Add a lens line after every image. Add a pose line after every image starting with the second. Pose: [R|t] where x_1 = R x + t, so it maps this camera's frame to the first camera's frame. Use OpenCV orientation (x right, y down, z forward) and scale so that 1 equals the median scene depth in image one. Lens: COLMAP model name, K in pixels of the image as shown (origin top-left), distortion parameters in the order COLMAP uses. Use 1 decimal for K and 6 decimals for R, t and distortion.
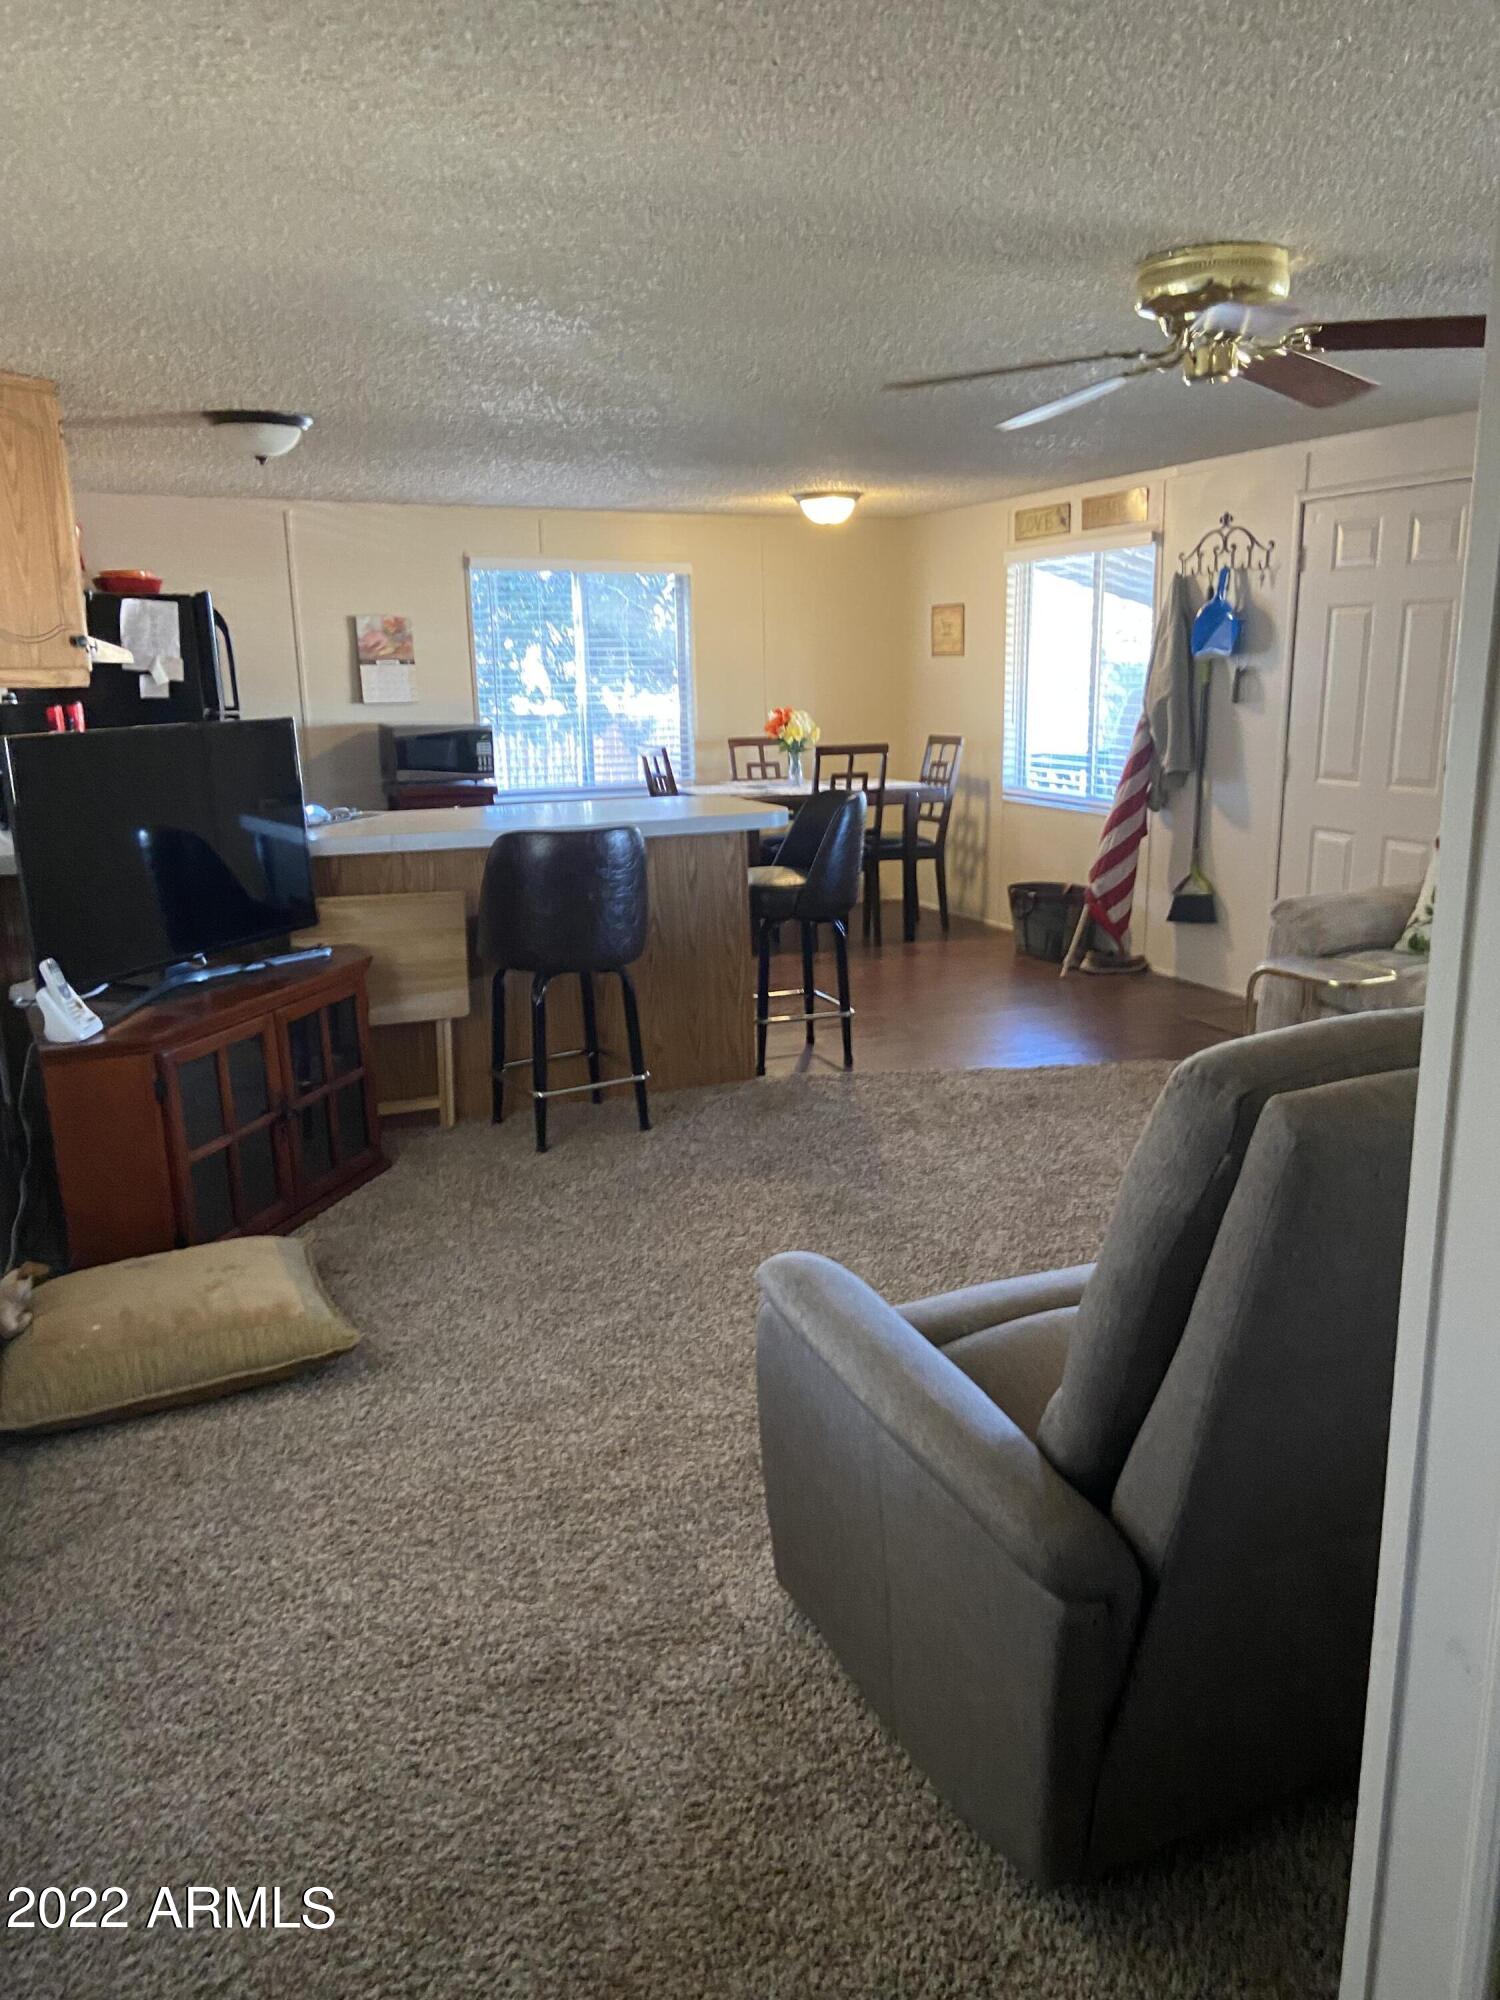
lens RADIAL K [[1523.2, 0, 767.3], [0, 1523.2, 1000.4], [0, 0, 1]] dist [0.115699, -0.156027]
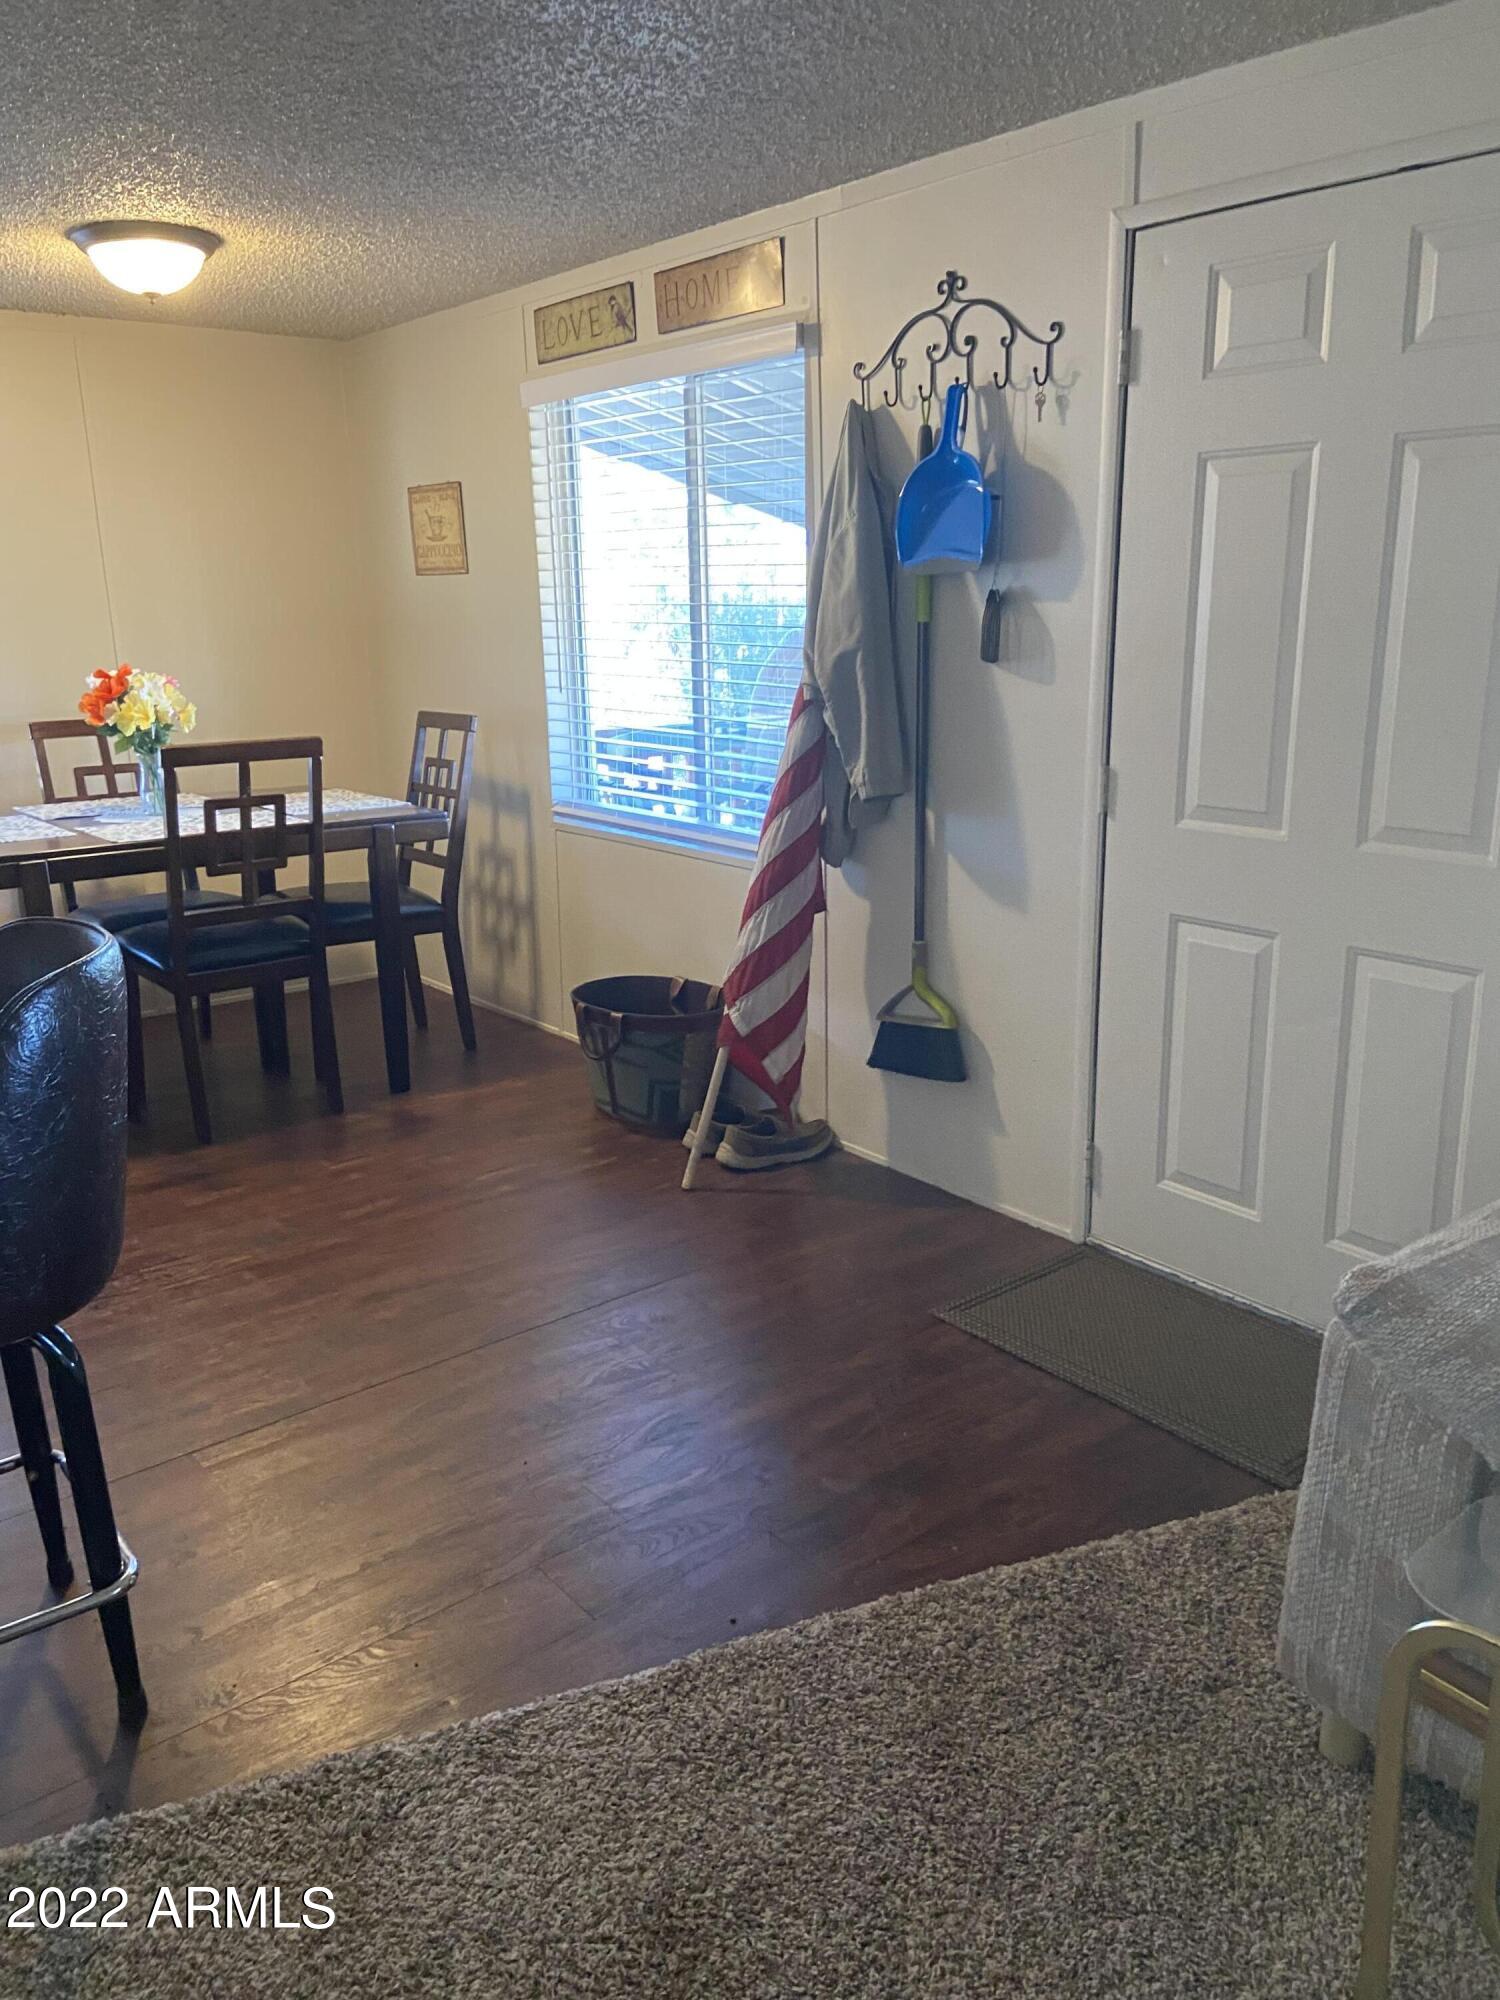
lens RADIAL K [[1535.9, 0, 773.9], [0, 1535.9, 968.7], [0, 0, 1]] dist [0.115095, -0.152874]
pose [[0.960518, -0.067805, 0.269830, 0.087846], [0.063356, 0.997673, 0.025173, -0.103472], [-0.270909, -0.007083, 0.962579, 0.501882]]
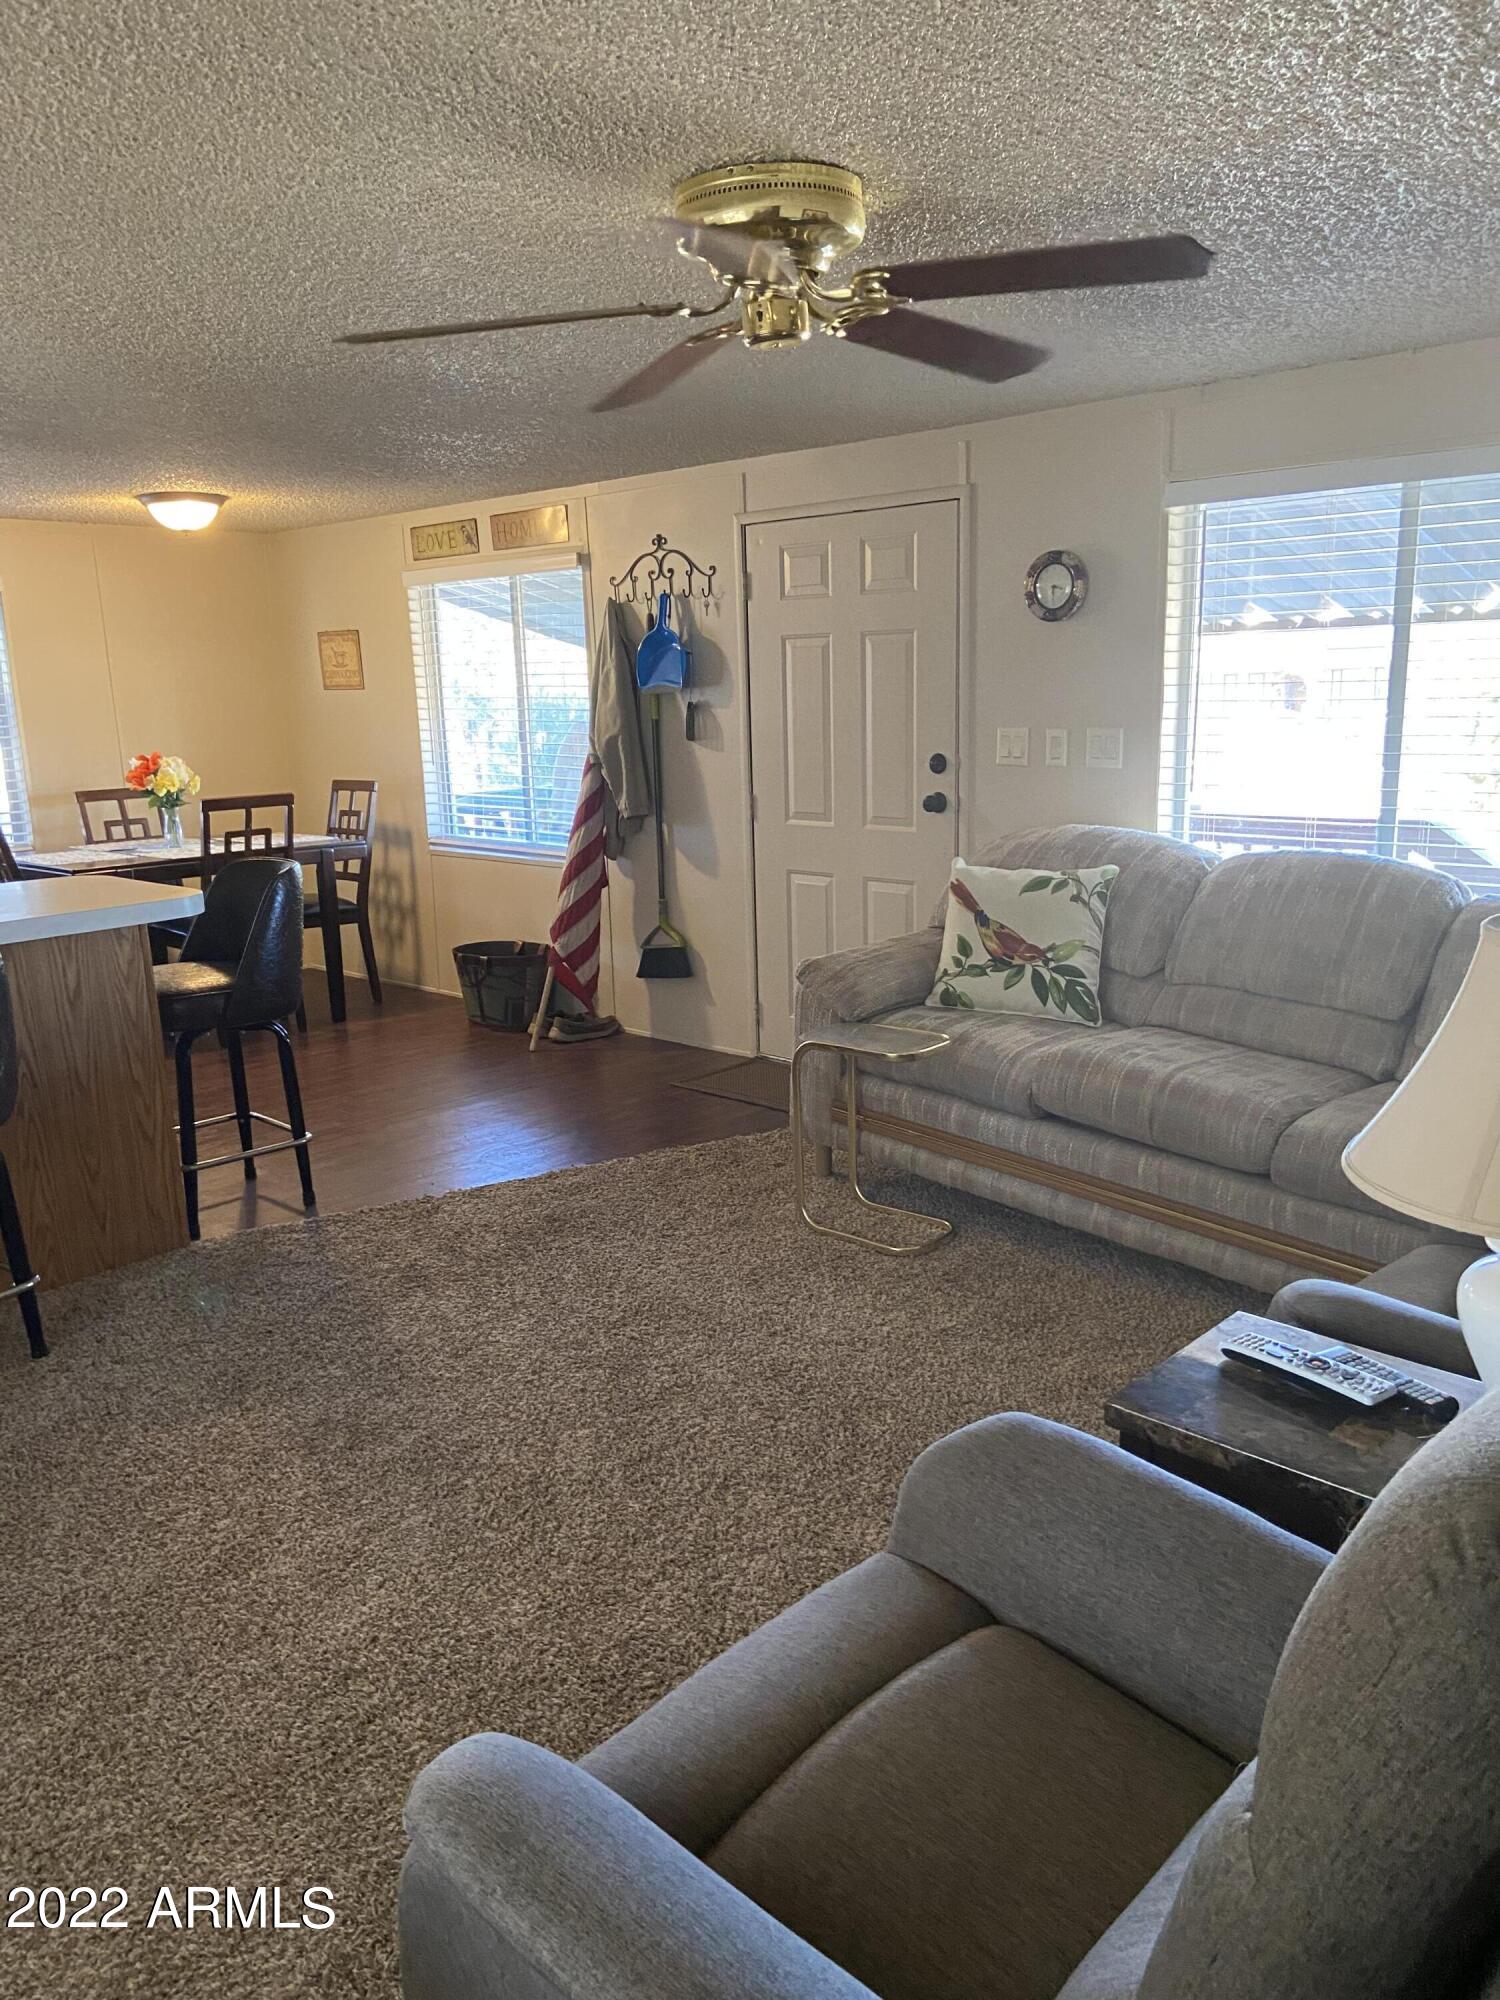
lens RADIAL K [[1523.2, 0, 767.3], [0, 1523.2, 1000.4], [0, 0, 1]] dist [0.115699, -0.156027]
pose [[0.916186, -0.094935, 0.389346, -0.024666], [0.102077, 0.994774, 0.002357, -0.032849], [-0.387535, 0.037584, 0.921089, 0.134437]]
